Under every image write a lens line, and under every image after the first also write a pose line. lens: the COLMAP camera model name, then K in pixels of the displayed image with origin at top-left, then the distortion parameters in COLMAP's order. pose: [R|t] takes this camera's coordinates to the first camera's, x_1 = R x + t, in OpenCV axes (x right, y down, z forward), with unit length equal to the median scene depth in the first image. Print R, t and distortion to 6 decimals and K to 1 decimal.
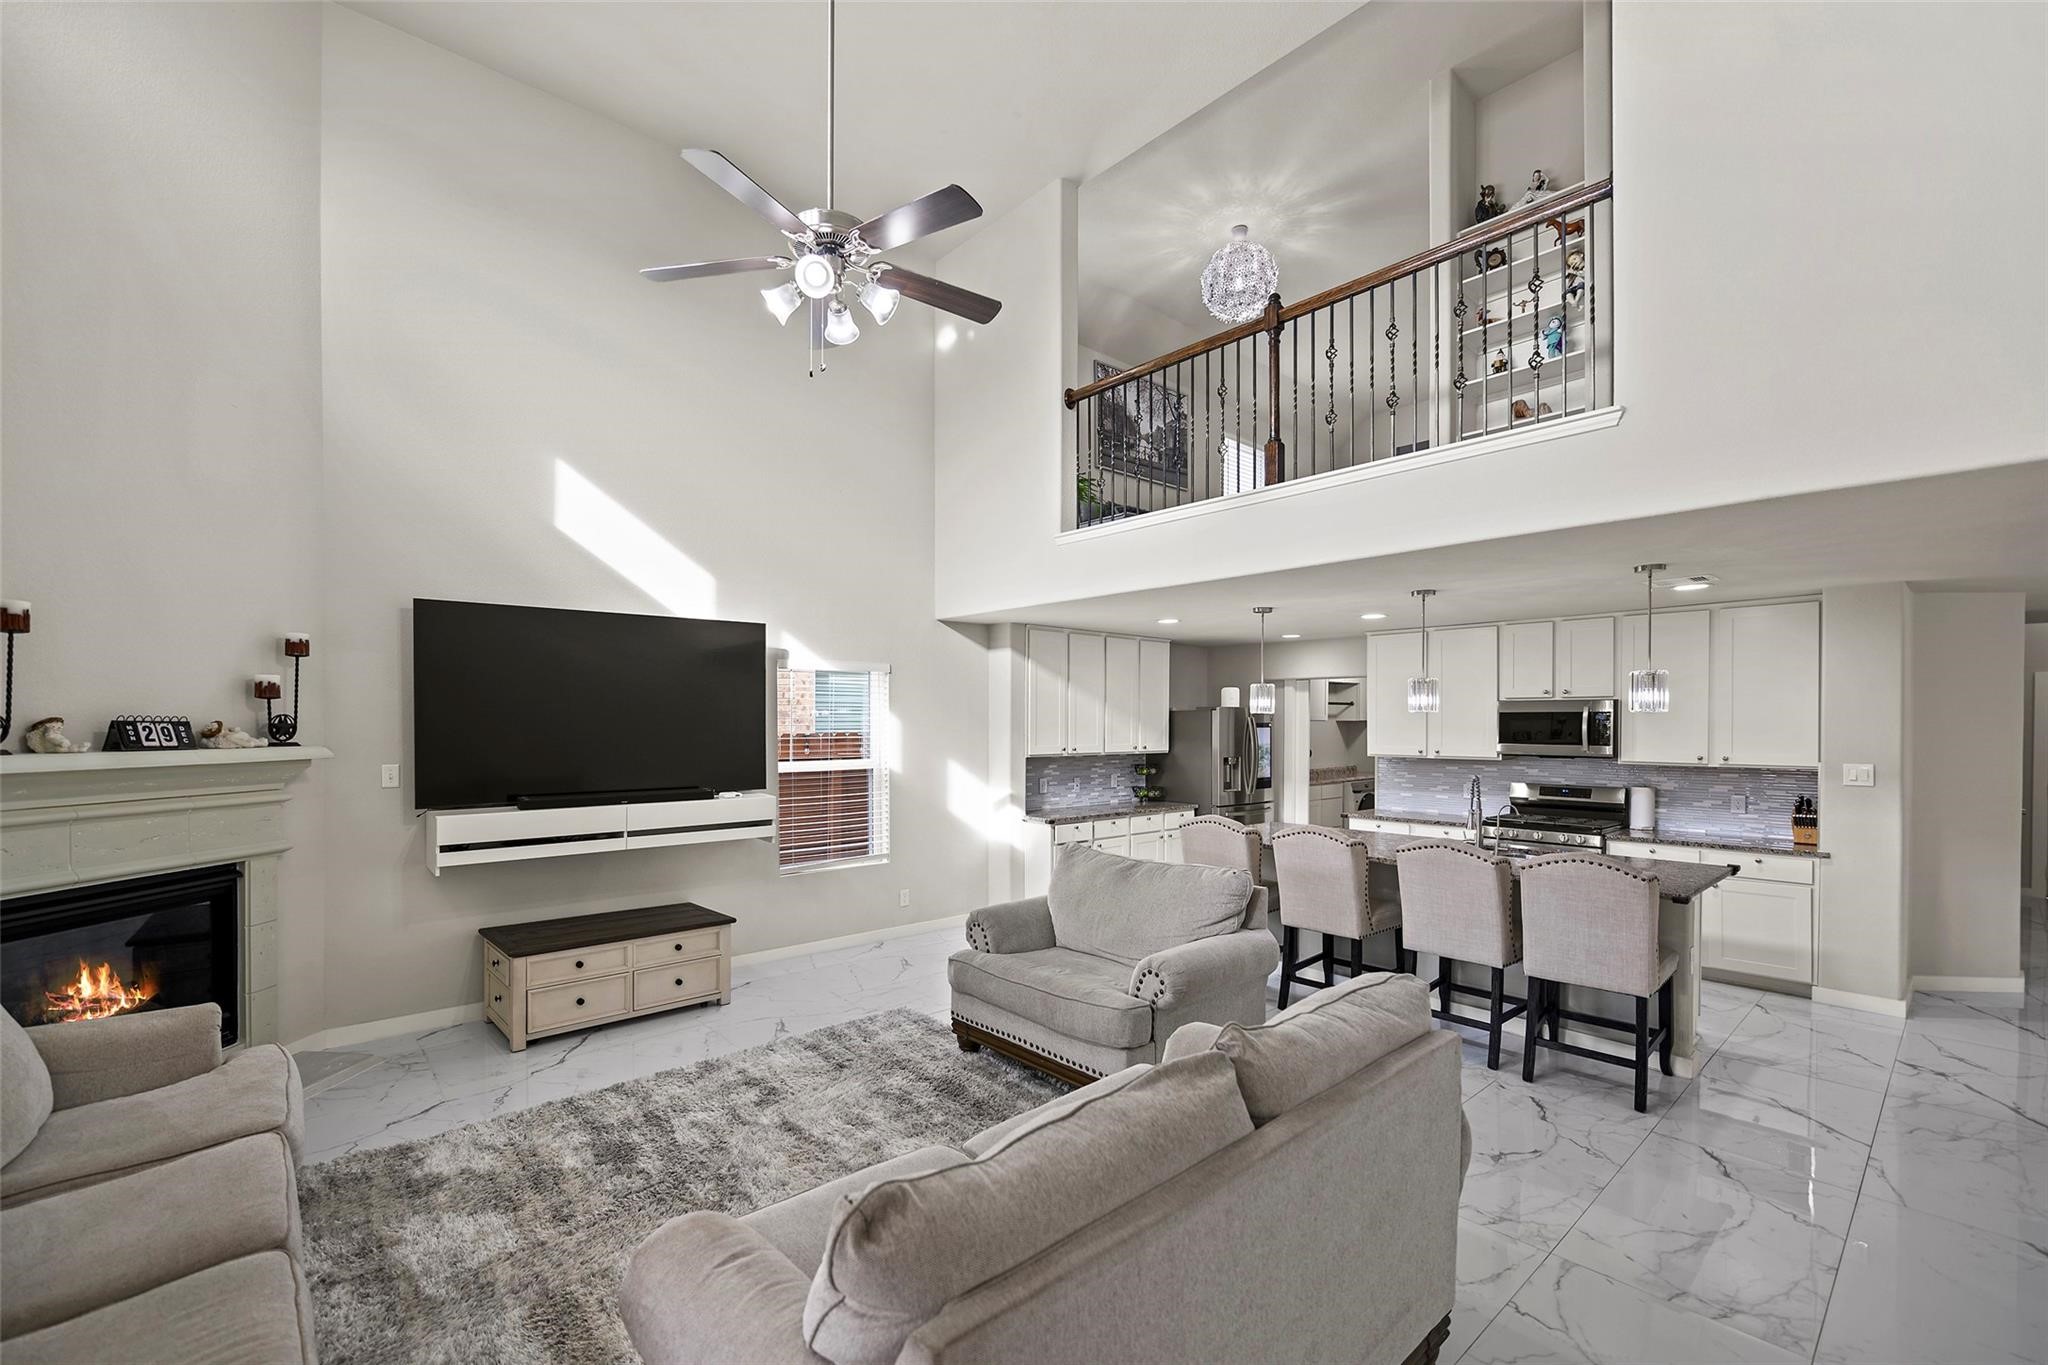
lens RADIAL K [[861.3, 0, 1000.9], [0, 861.3, 733.3], [0, 0, 1]] dist [0.000146, 0.000046]
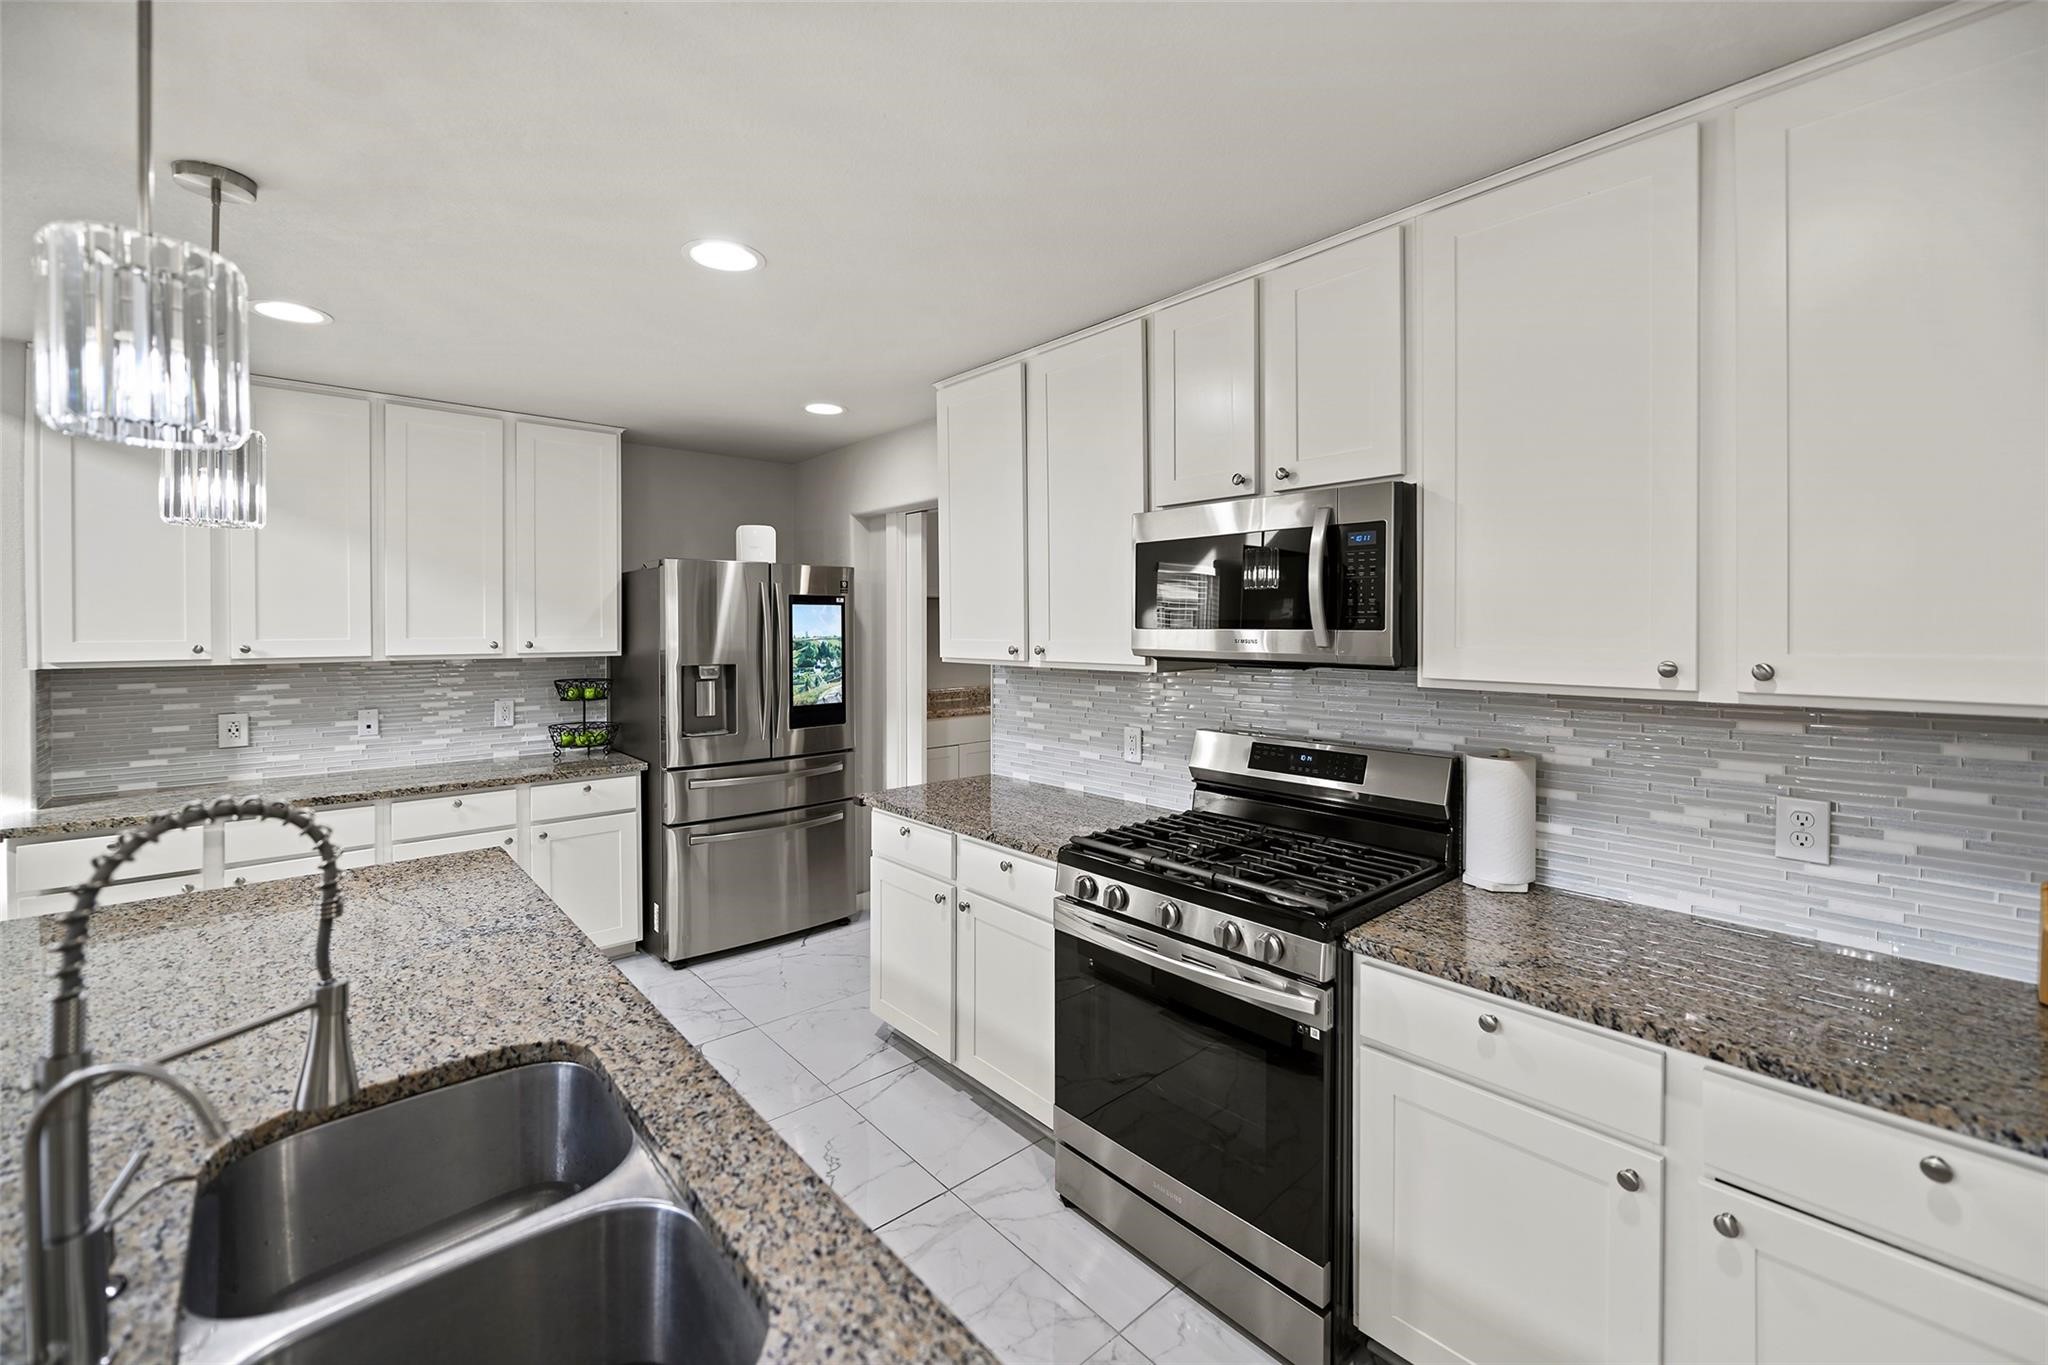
lens RADIAL K [[843.1, 0, 1011.7], [0, 843.1, 633.7], [0, 0, 1]] dist [-0.000915, 0.000324]
pose [[0.999993, -0.003587, 0.000799, 0.559378], [0.003589, 0.999990, -0.002627, 0.015669], [-0.000790, 0.002630, 0.999996, 0.679460]]
